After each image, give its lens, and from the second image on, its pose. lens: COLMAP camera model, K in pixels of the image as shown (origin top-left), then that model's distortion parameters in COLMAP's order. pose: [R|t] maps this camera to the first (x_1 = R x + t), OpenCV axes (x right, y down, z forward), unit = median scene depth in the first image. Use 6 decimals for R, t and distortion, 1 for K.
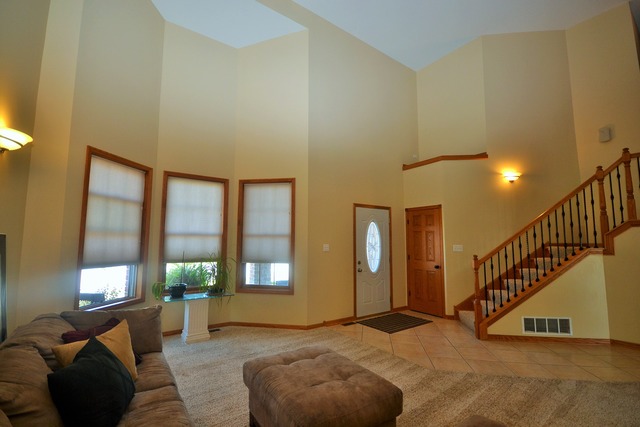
lens RADIAL K [[287.4, 0, 320.0], [0, 287.4, 213.5], [0, 0, 1]] dist [-0.001390, -0.000326]
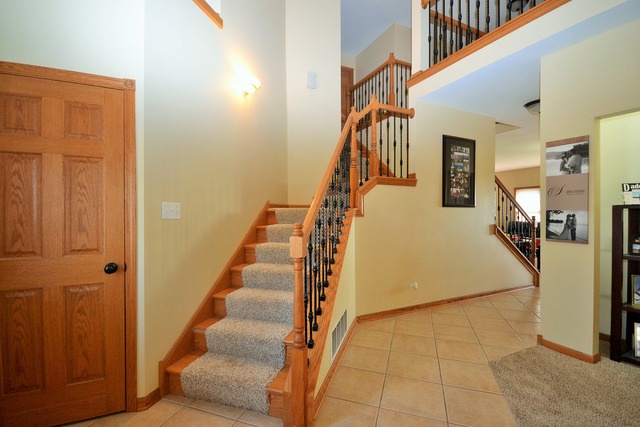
lens RADIAL K [[287.4, 0, 320.0], [0, 287.4, 213.5], [0, 0, 1]] dist [-0.001390, -0.000326]
pose [[0.179486, -0.014424, 0.983655, 0.132082], [-0.104500, 0.993956, 0.033643, 0.090341], [-0.978194, -0.108831, 0.176894, 0.729850]]
